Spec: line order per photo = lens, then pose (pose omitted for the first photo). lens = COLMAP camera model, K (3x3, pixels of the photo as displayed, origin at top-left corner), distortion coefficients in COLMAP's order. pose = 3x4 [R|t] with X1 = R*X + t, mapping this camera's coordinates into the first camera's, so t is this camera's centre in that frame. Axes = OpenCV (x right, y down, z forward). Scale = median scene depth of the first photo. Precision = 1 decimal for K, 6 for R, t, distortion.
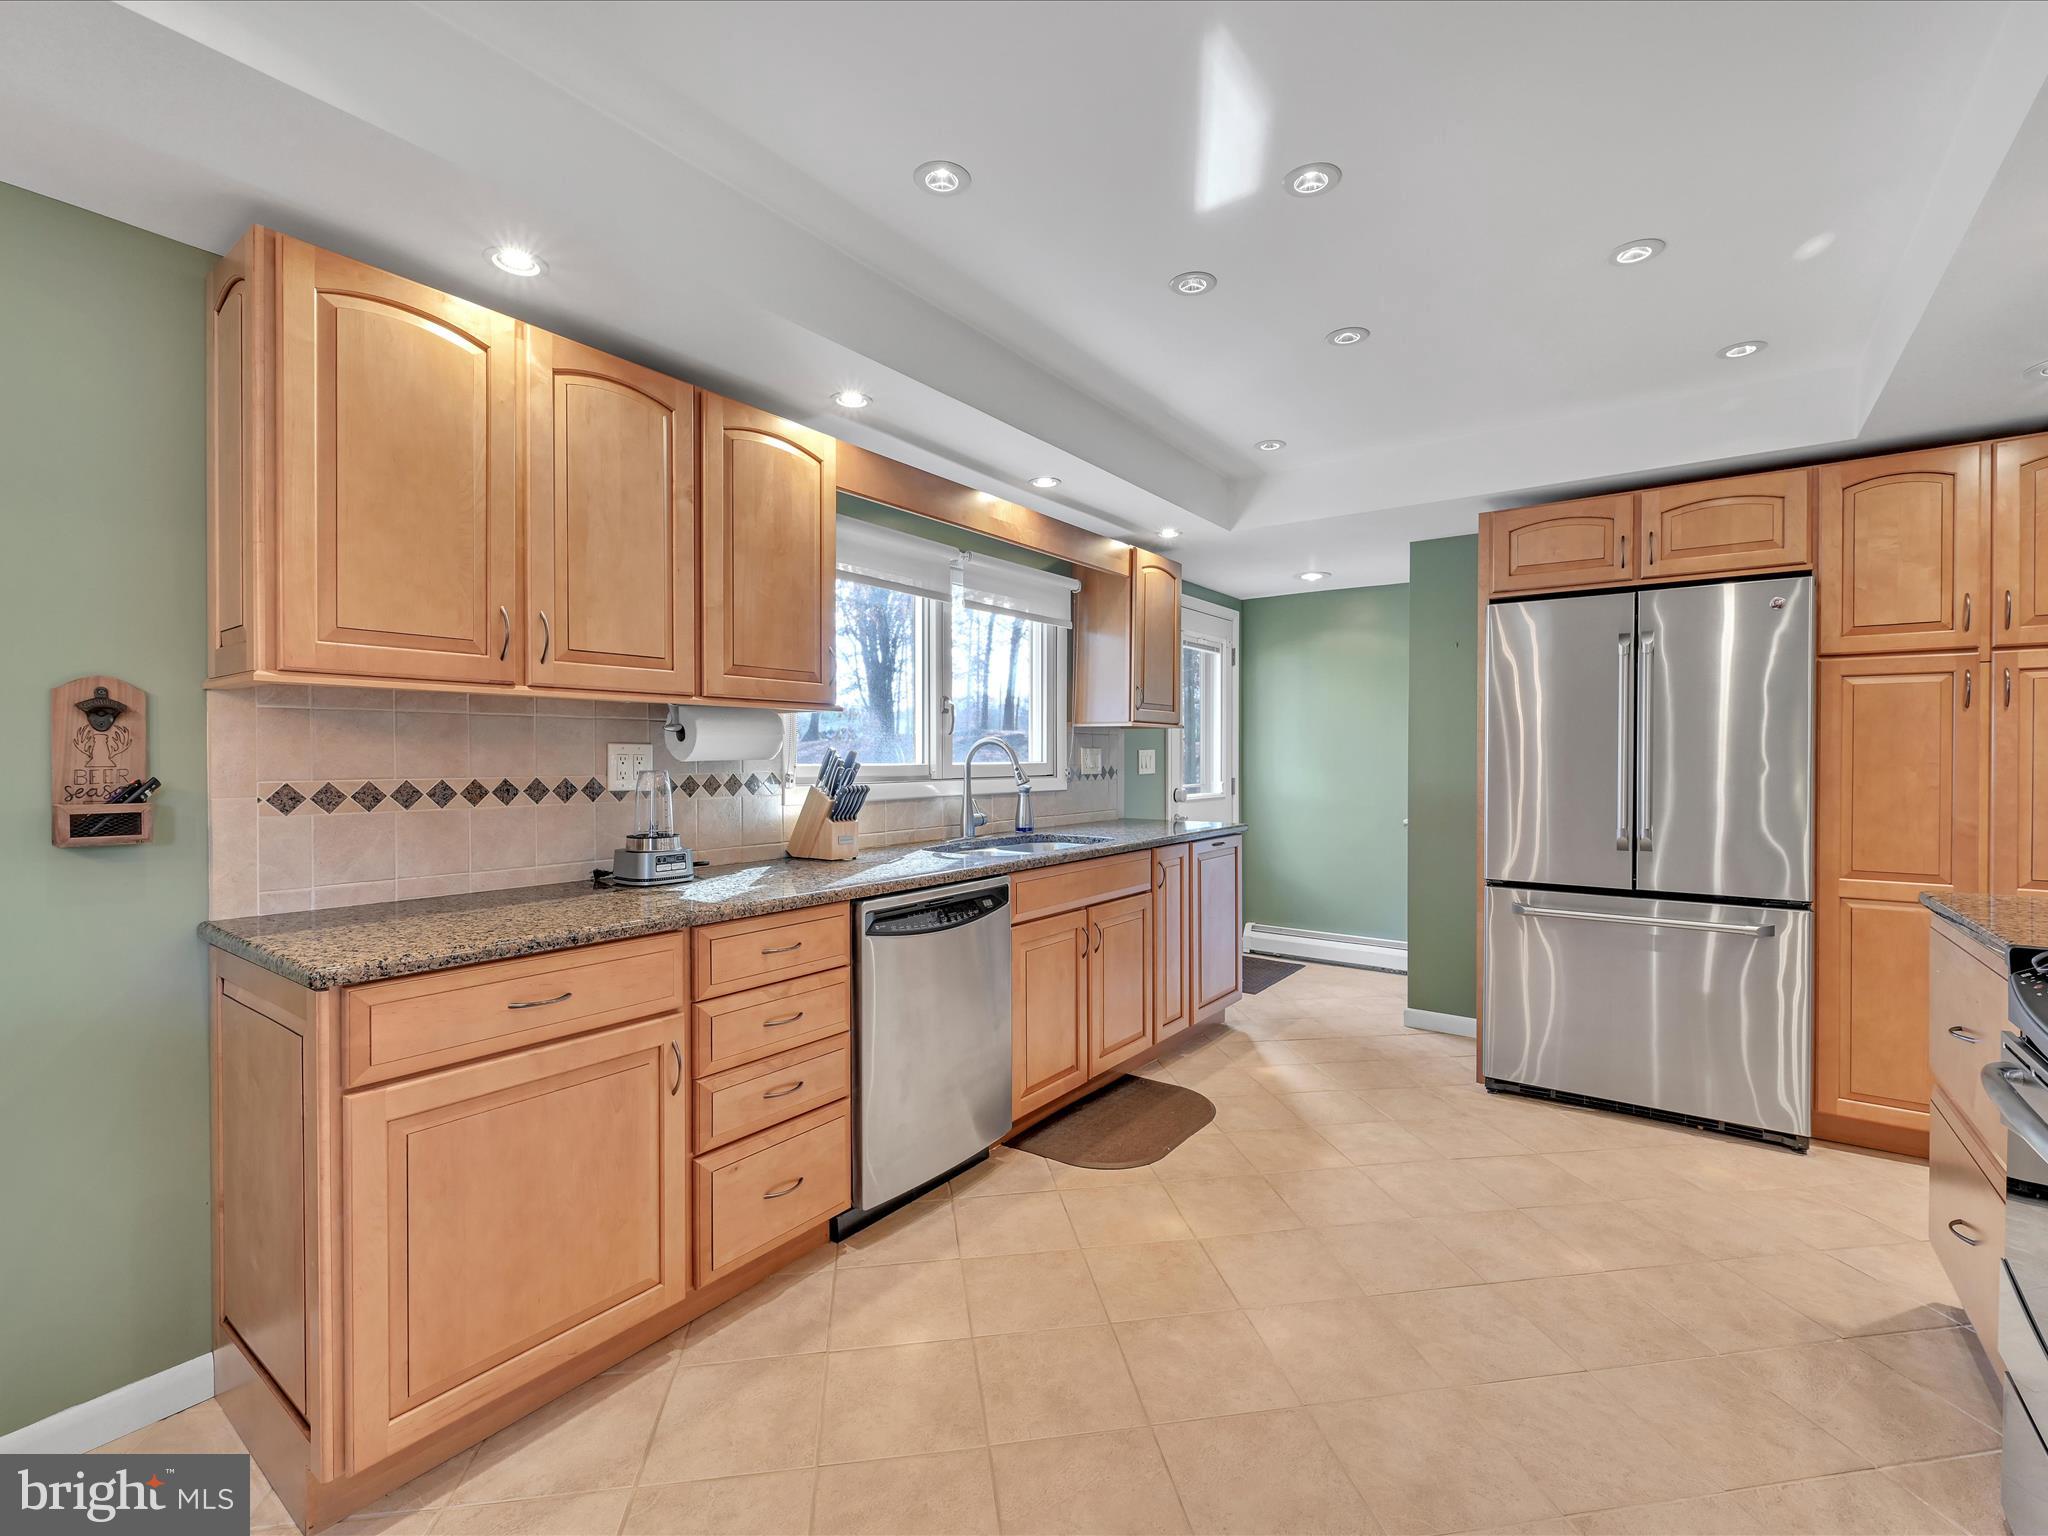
lens RADIAL K [[900.9, 0, 1045.9], [0, 900.9, 763.5], [0, 0, 1]] dist [-0.000224, 0.000103]
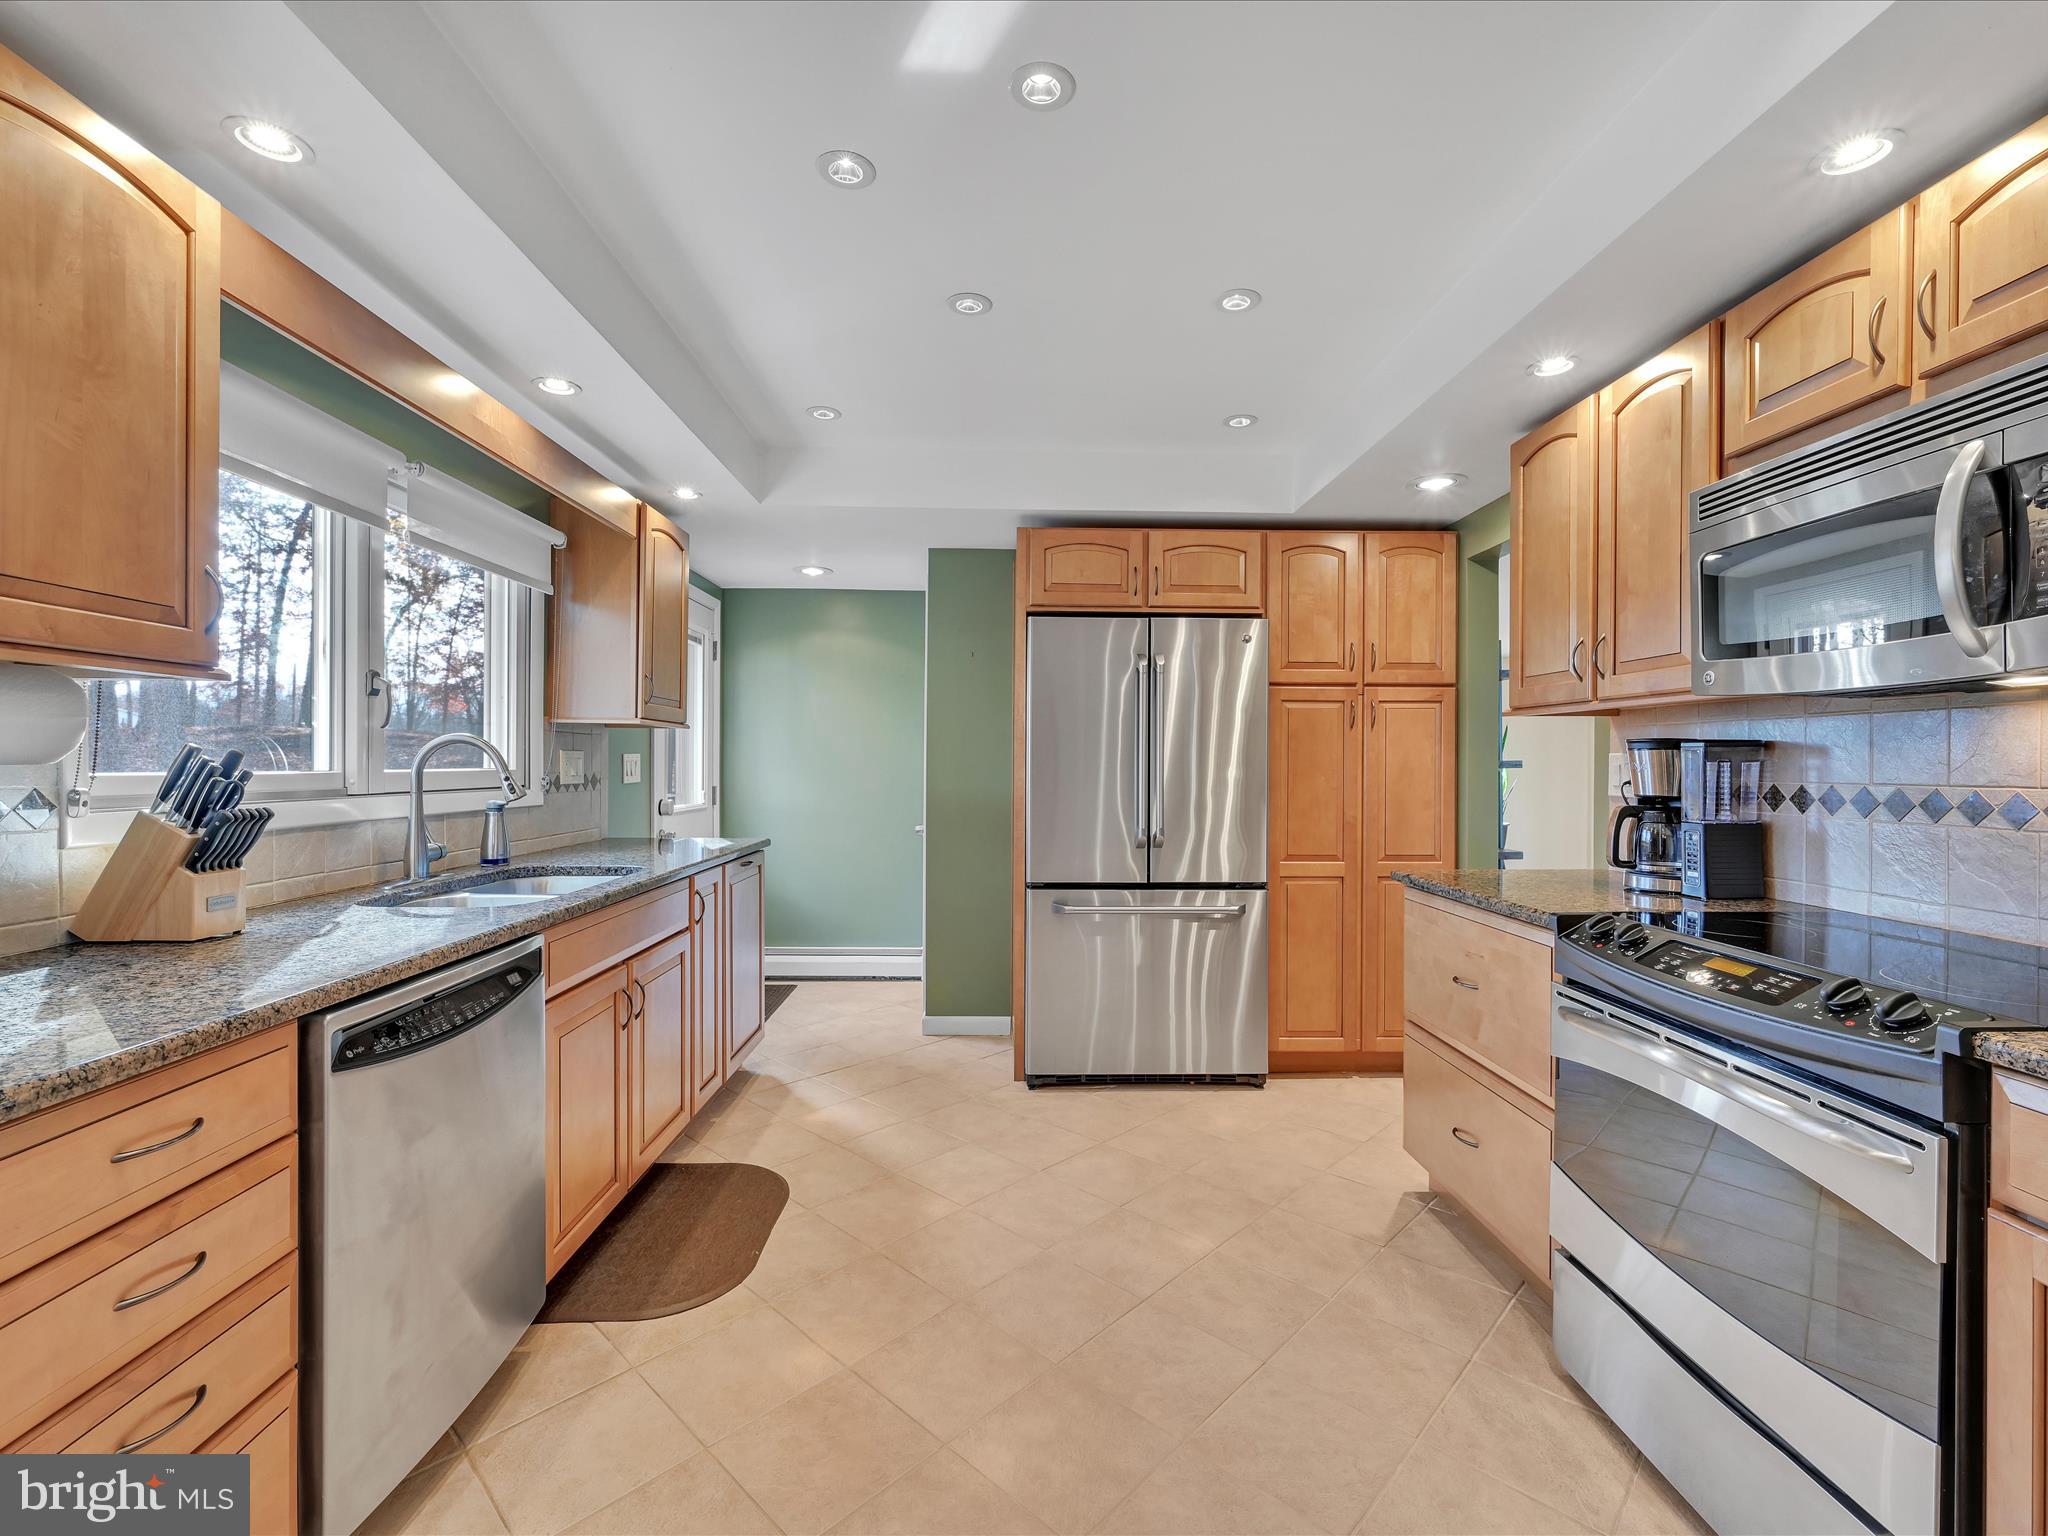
lens RADIAL K [[886.8, 0, 1020.1], [0, 886.8, 764.4], [0, 0, 1]] dist [0.000078, 0.000847]
pose [[0.802423, 0.003064, 0.596747, -0.136843], [0.000141, 0.999986, -0.005324, -0.001322], [-0.596755, 0.004356, 0.802412, 0.210171]]
